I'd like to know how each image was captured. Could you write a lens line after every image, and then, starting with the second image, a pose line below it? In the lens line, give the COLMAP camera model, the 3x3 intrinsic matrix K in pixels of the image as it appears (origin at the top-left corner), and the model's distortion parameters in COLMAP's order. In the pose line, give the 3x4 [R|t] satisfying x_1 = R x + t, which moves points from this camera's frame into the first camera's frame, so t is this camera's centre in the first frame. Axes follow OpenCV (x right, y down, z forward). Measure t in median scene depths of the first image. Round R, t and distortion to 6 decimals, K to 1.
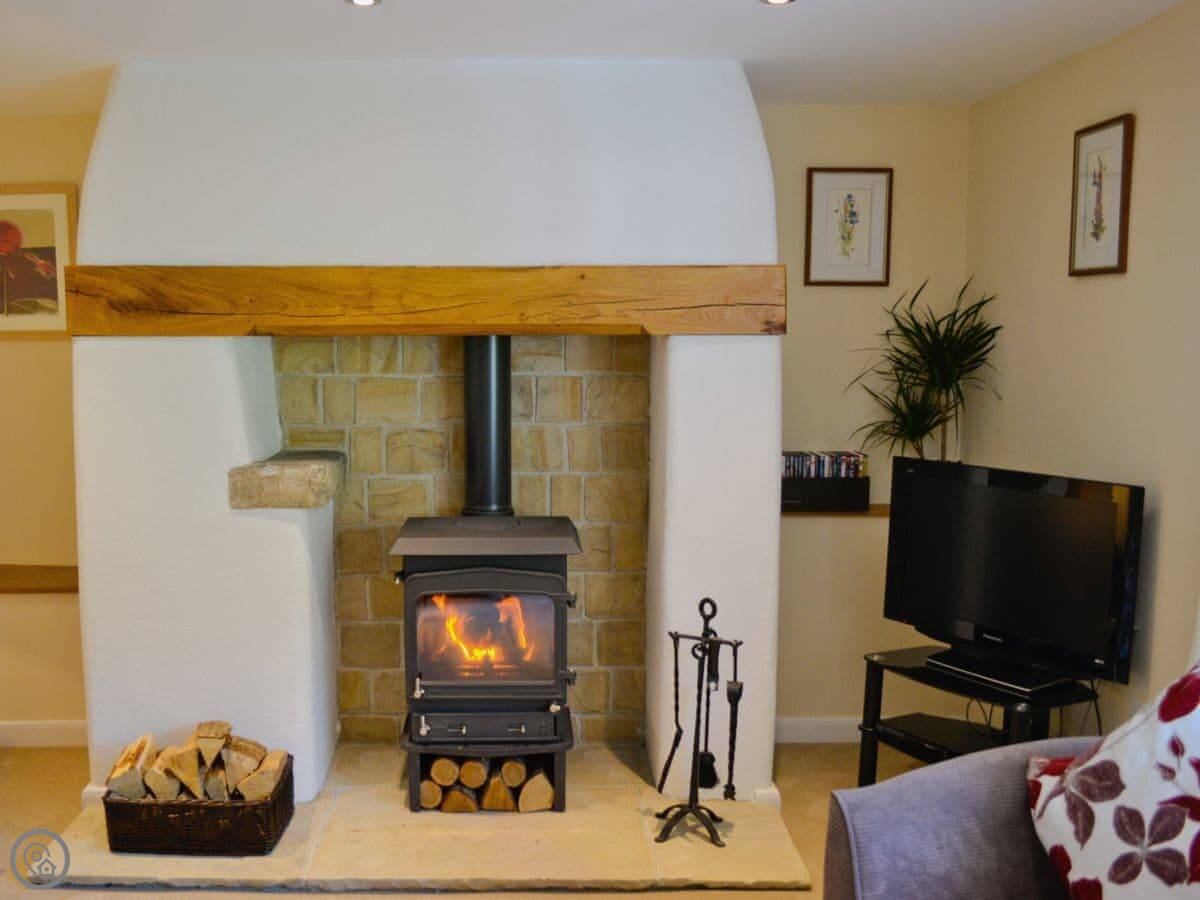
lens RADIAL K [[1204.0, 0, 599.9], [0, 1204.0, 478.3], [0, 0, 1]] dist [-0.074786, 0.006826]
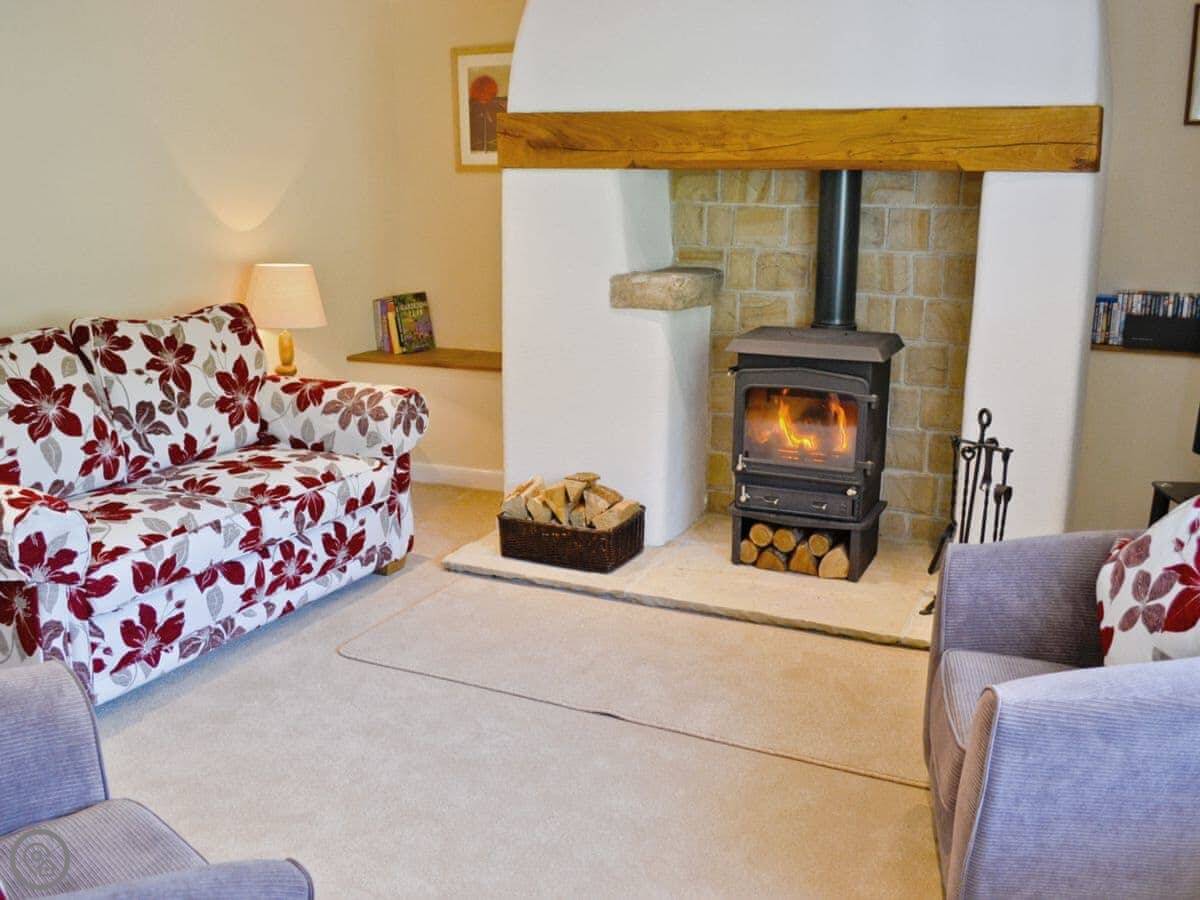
lens RADIAL K [[1204.0, 0, 599.9], [0, 1204.0, 478.3], [0, 0, 1]] dist [-0.074786, 0.006826]
pose [[0.897436, 0.109696, -0.427287, 0.238249], [-0.053784, 0.988572, 0.140830, 0.024769], [0.437853, -0.103405, 0.893080, -0.156629]]
